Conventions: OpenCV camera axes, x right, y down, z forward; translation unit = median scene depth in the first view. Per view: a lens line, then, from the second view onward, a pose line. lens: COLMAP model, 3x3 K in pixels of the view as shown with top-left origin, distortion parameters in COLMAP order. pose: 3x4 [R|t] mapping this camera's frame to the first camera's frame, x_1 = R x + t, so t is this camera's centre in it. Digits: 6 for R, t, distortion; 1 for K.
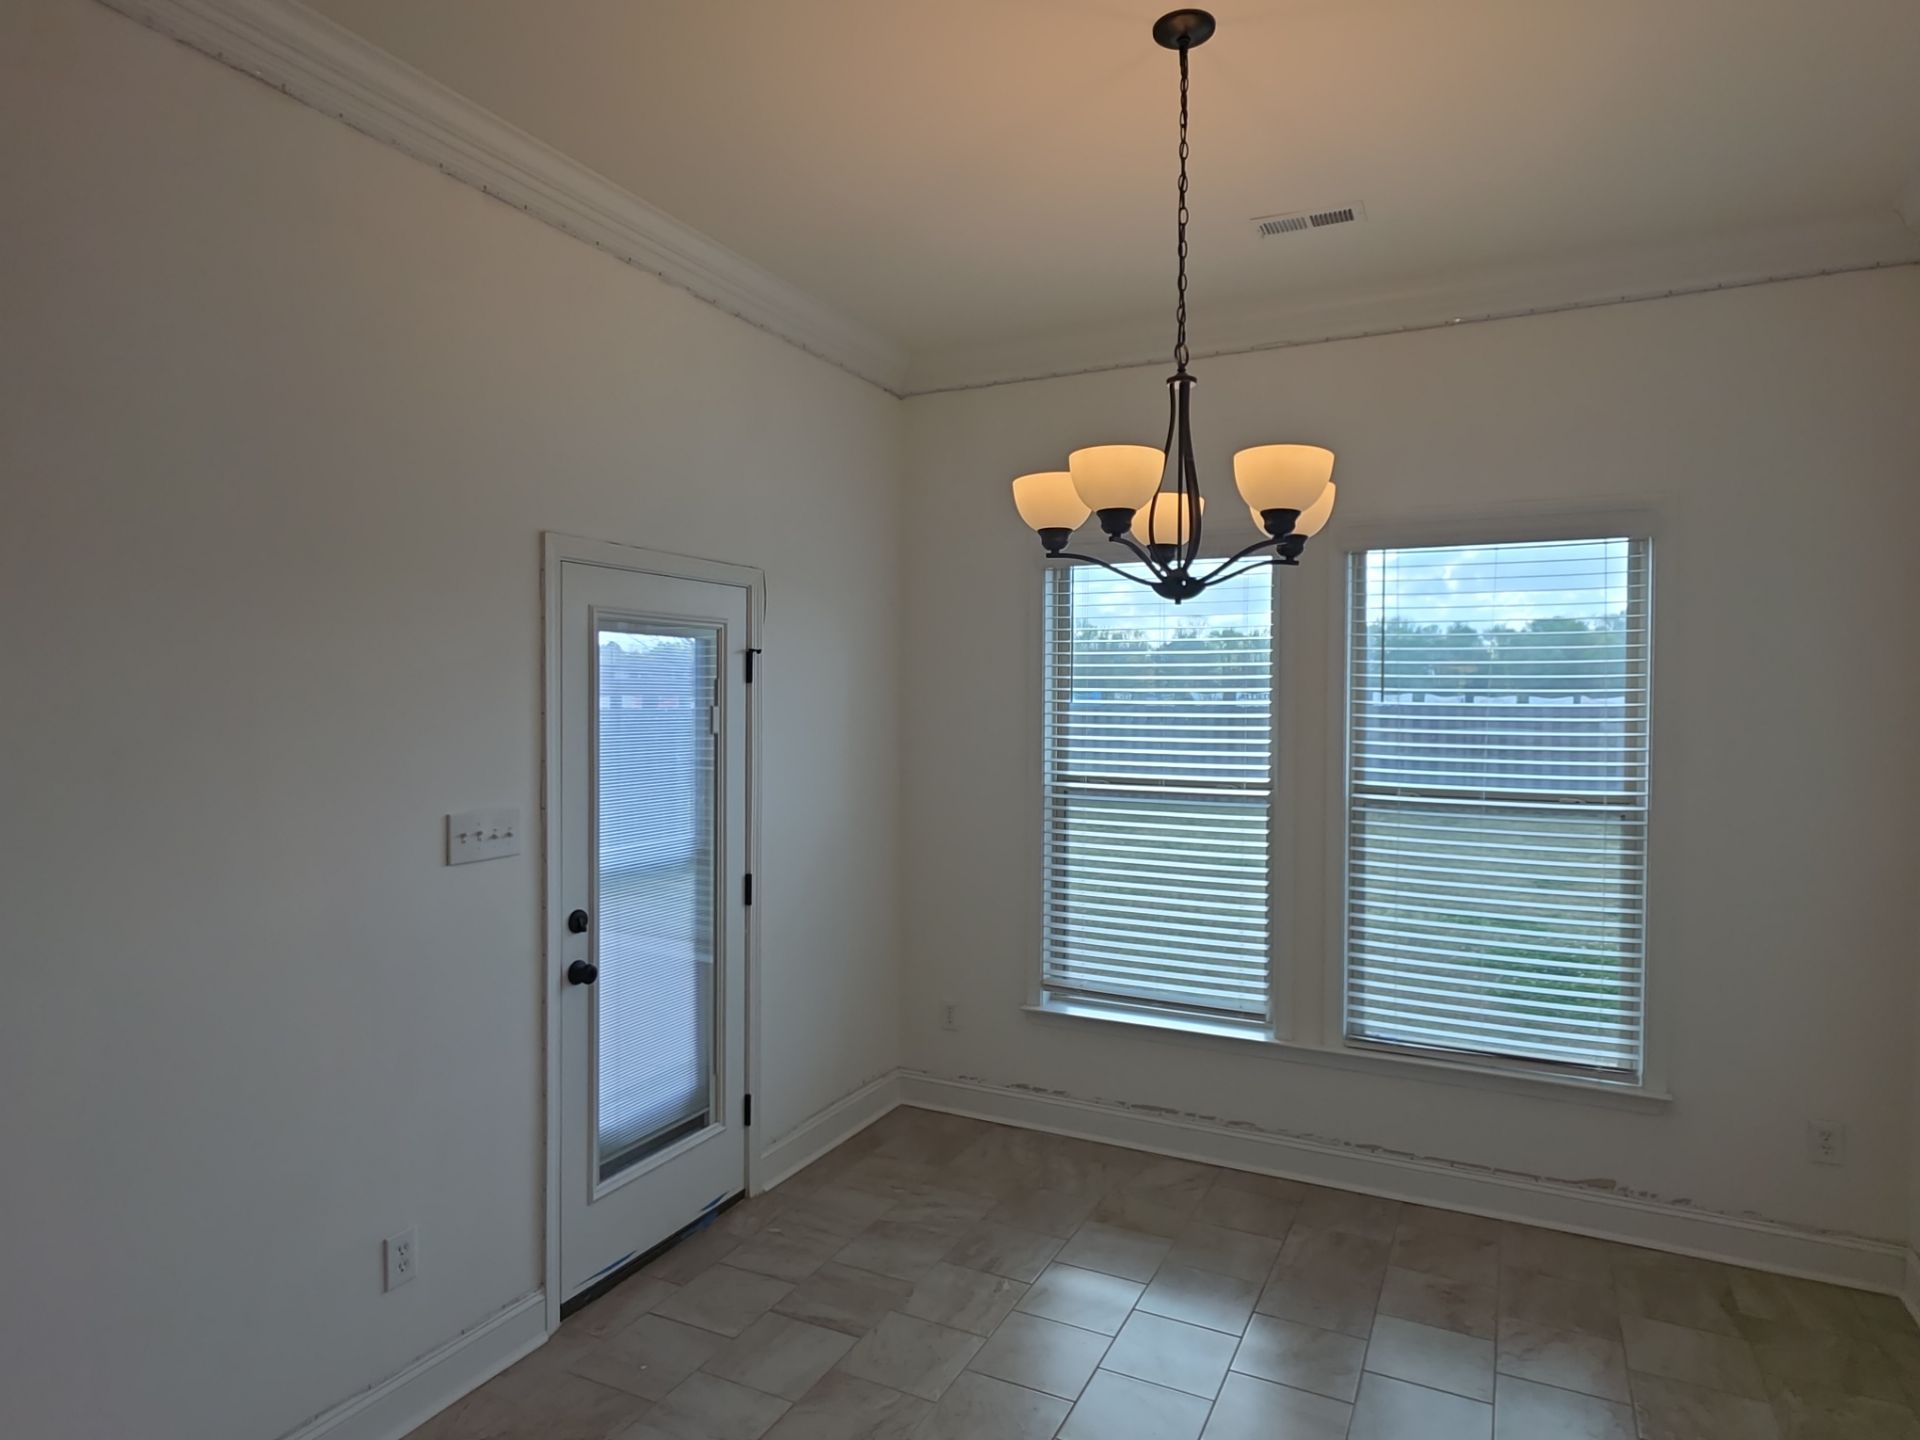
lens RADIAL K [[1101.9, 0, 961.9], [0, 1101.9, 728.0], [0, 0, 1]] dist [0.003391, 0.000238]
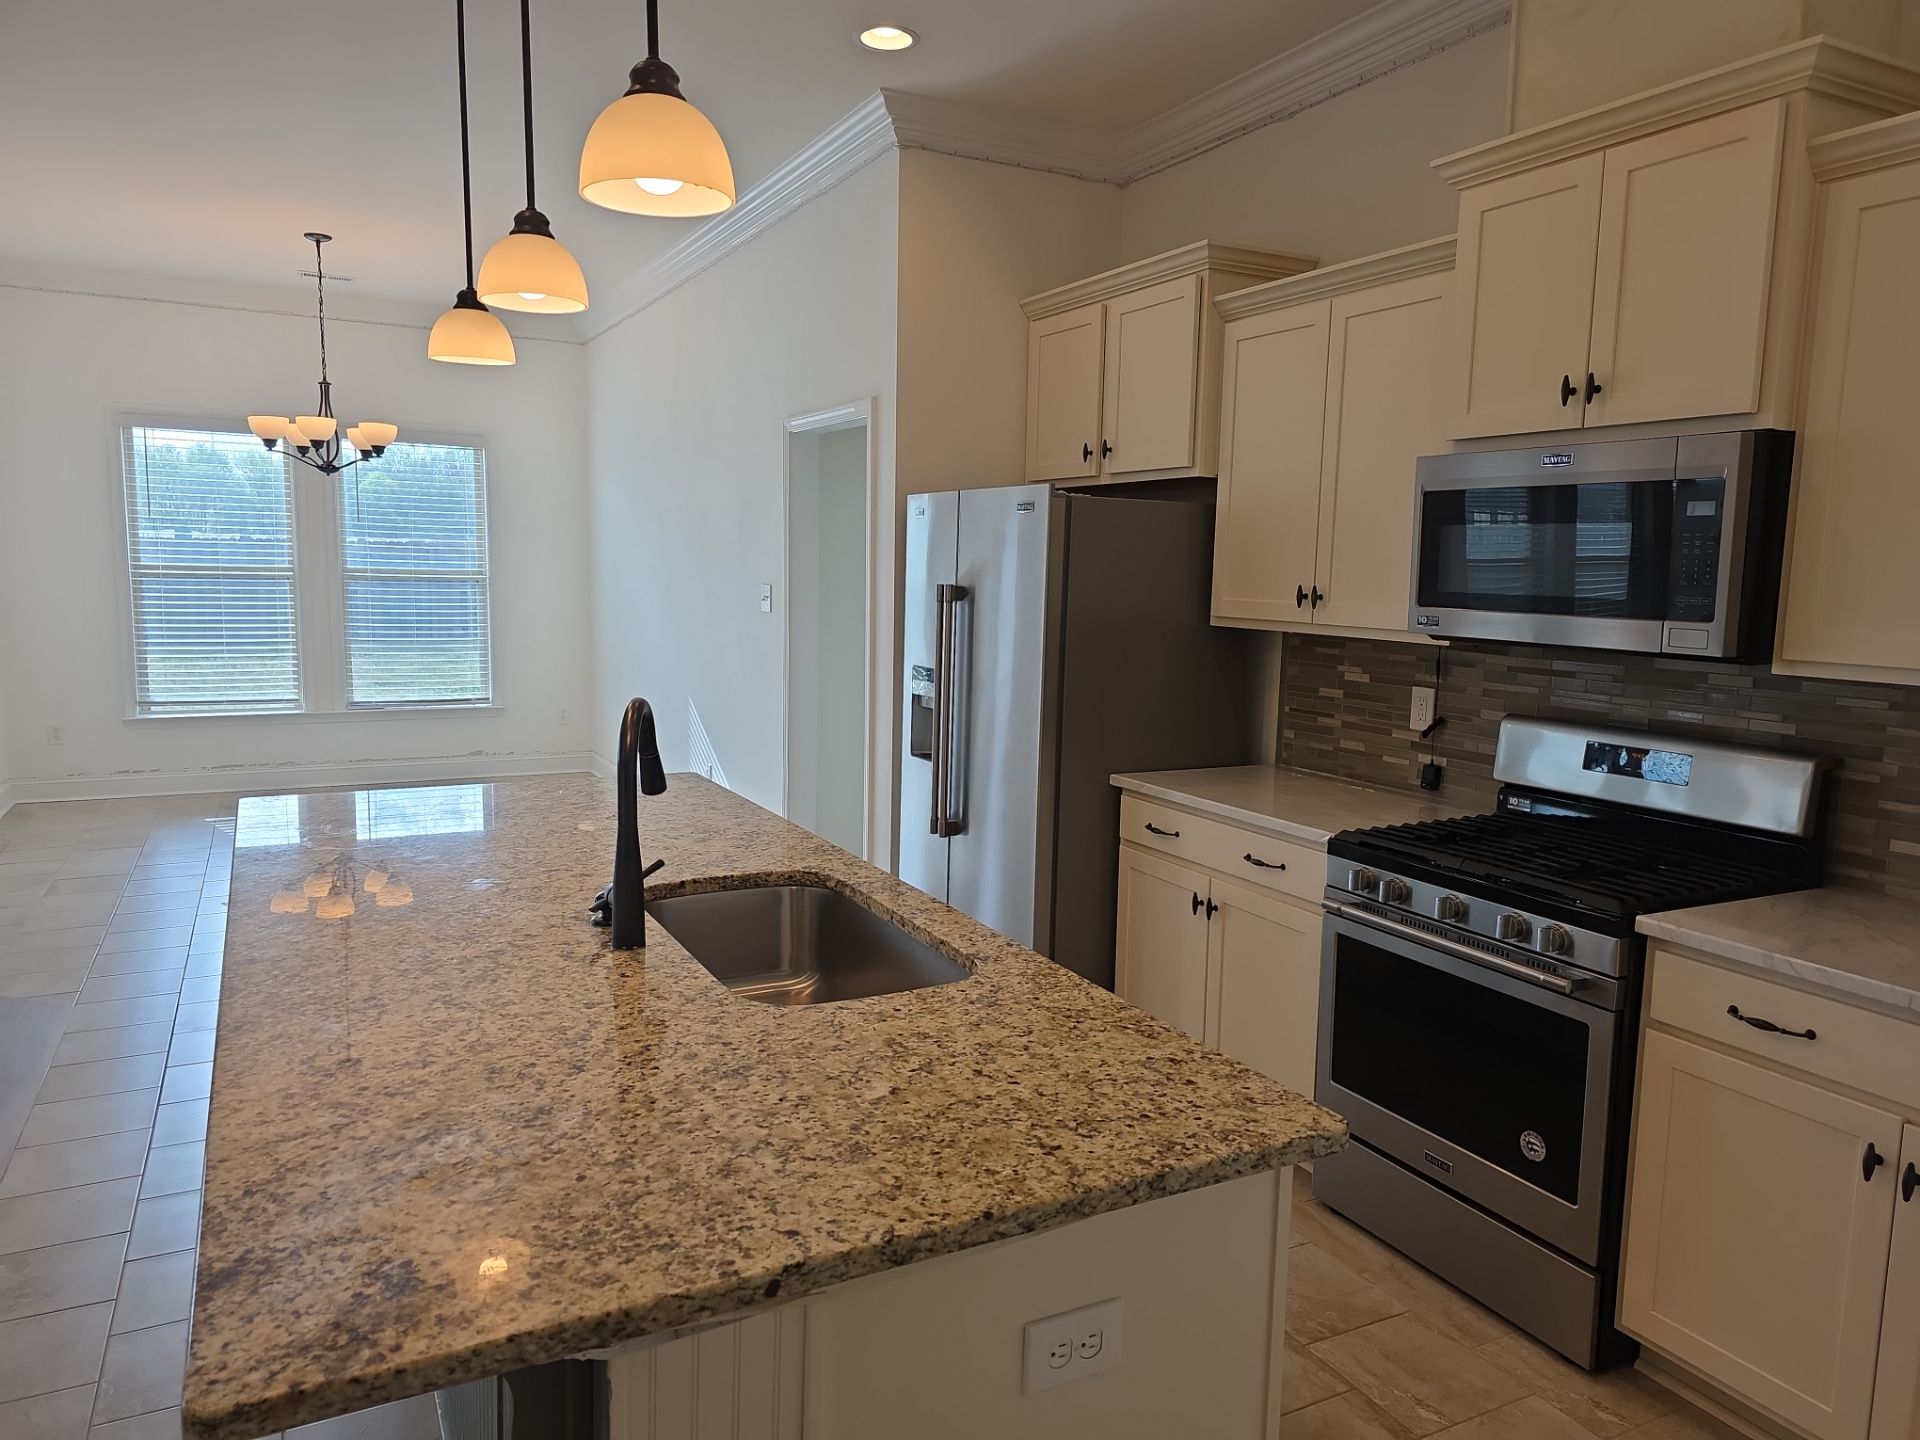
lens RADIAL K [[1310.4, 0, 948.2], [0, 1310.4, 726.1], [0, 0, 1]] dist [0.028356, -0.004163]
pose [[0.591346, -0.091687, 0.801189, -0.859257], [0.000368, 0.993546, 0.113429, 0.066465], [-0.806418, -0.066781, 0.587563, -1.157484]]
